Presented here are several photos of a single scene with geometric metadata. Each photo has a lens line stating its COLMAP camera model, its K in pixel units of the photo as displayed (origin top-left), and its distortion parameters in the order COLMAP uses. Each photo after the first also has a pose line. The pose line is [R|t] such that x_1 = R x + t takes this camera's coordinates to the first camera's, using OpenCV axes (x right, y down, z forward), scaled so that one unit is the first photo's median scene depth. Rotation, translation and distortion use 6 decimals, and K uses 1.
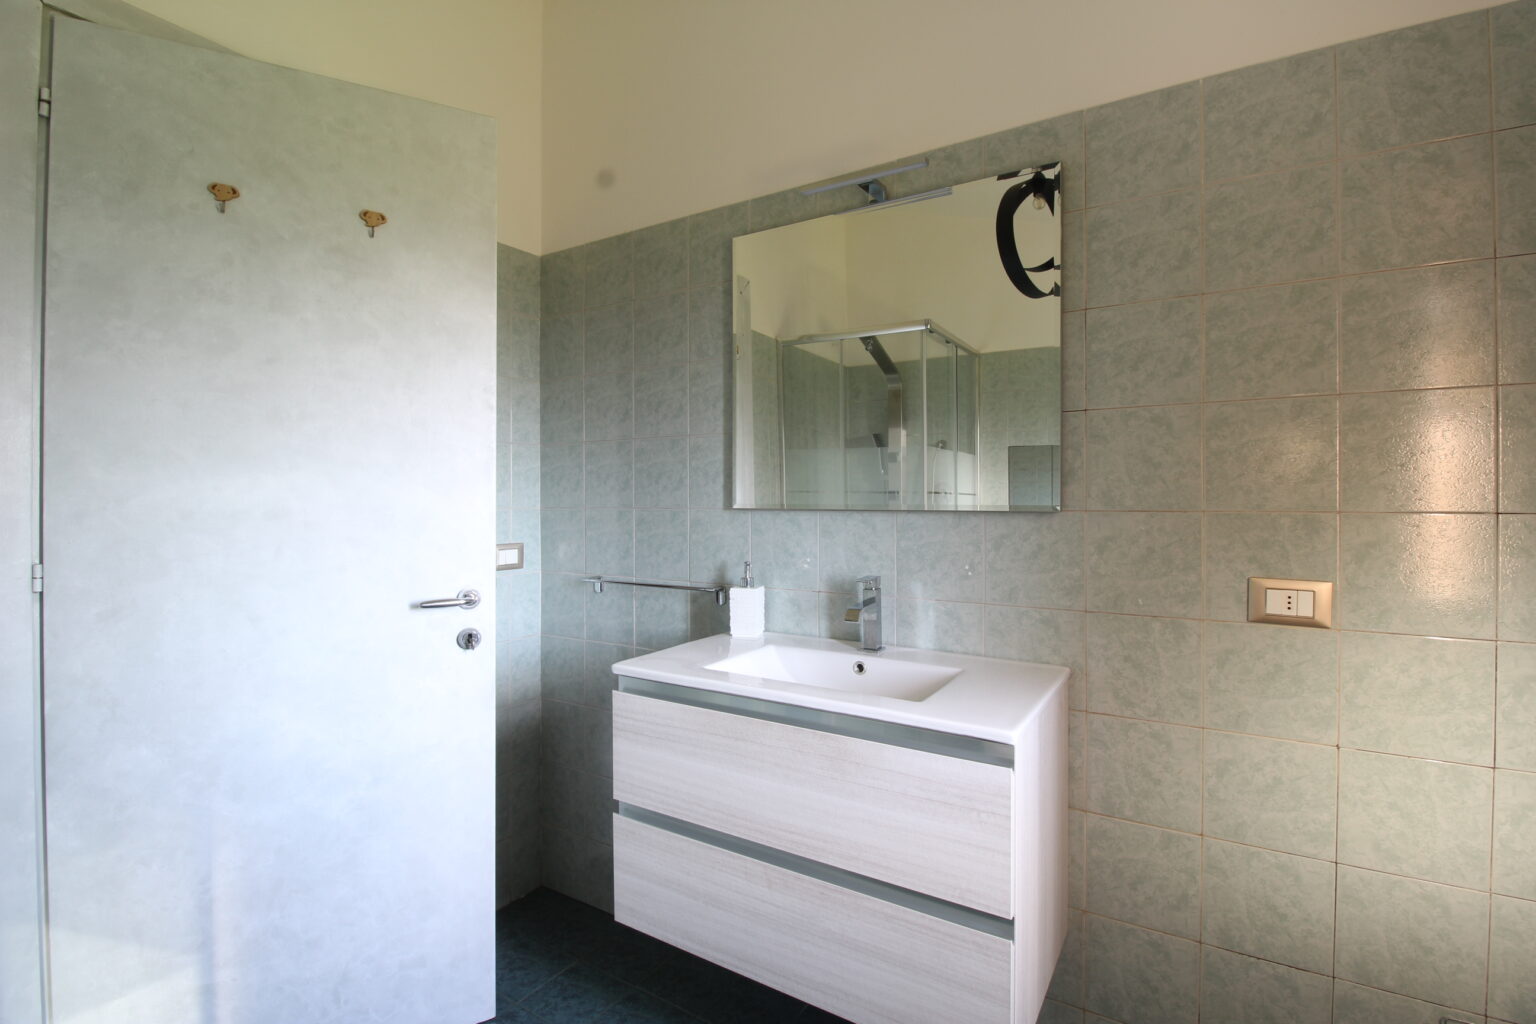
lens RADIAL K [[707.9, 0, 770.6], [0, 707.9, 502.1], [0, 0, 1]] dist [-0.000852, -0.012523]
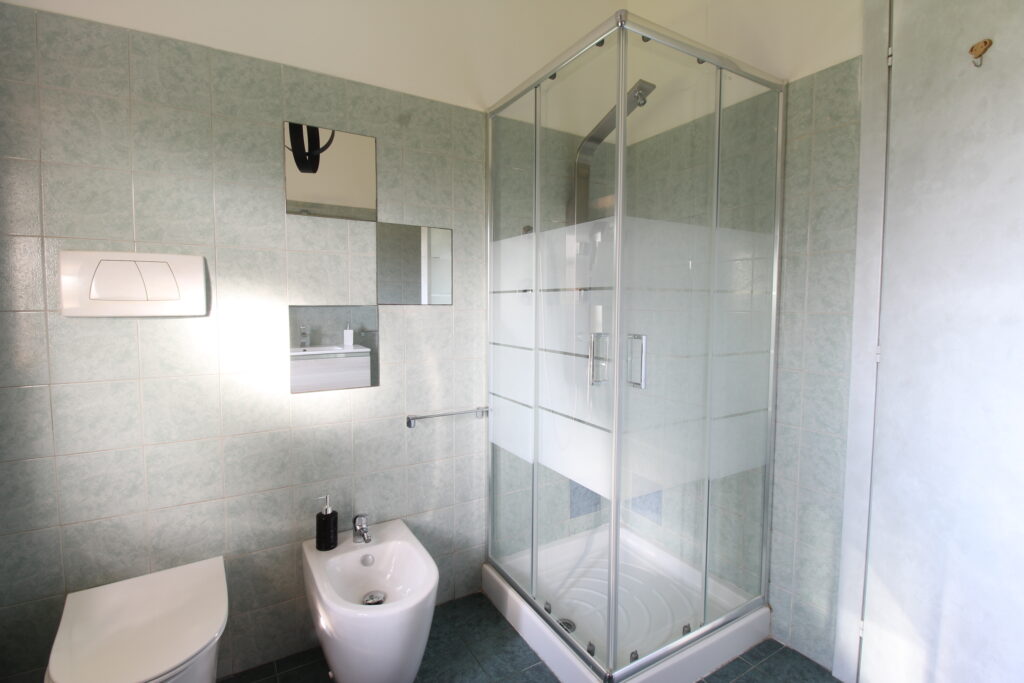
lens RADIAL K [[472.0, 0, 513.2], [0, 472.0, 334.5], [0, 0, 1]] dist [-0.000852, -0.012523]
pose [[-0.452172, 0.051050, -0.890469, 0.241344], [-0.005997, 0.998164, 0.060269, 0.000966], [0.891911, 0.032593, -0.451036, 0.530527]]
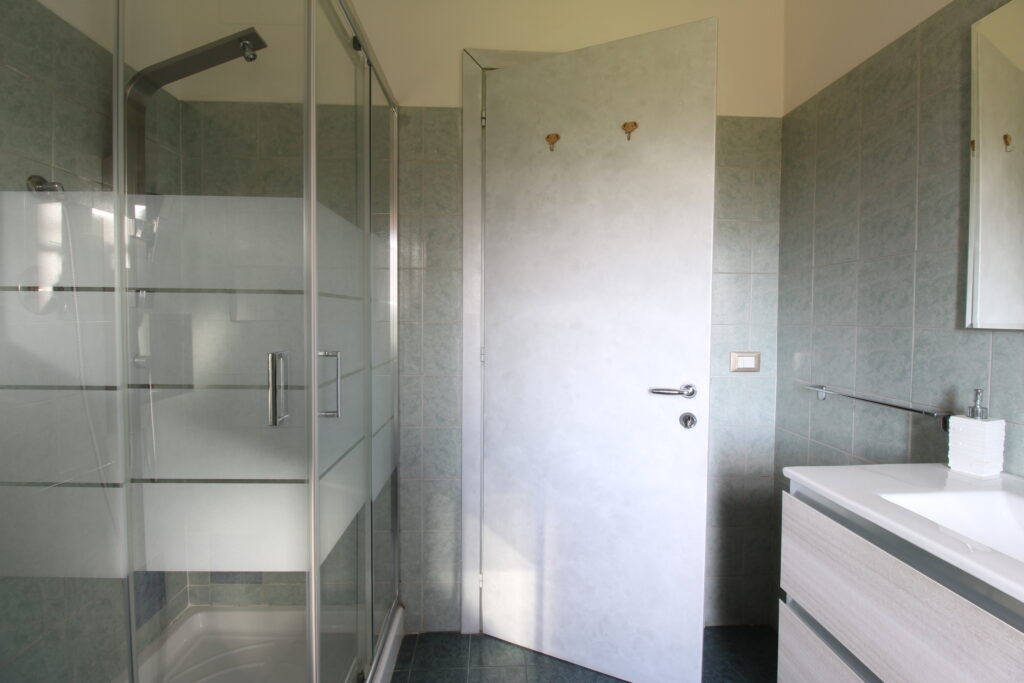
lens RADIAL K [[472.0, 0, 517.5], [0, 472.0, 334.0], [0, 0, 1]] dist [-0.000852, -0.012523]
pose [[0.573789, 0.032424, -0.818361, 0.110410], [-0.007832, 0.999388, 0.034106, 0.000566], [0.818965, -0.013160, 0.573692, 0.205565]]
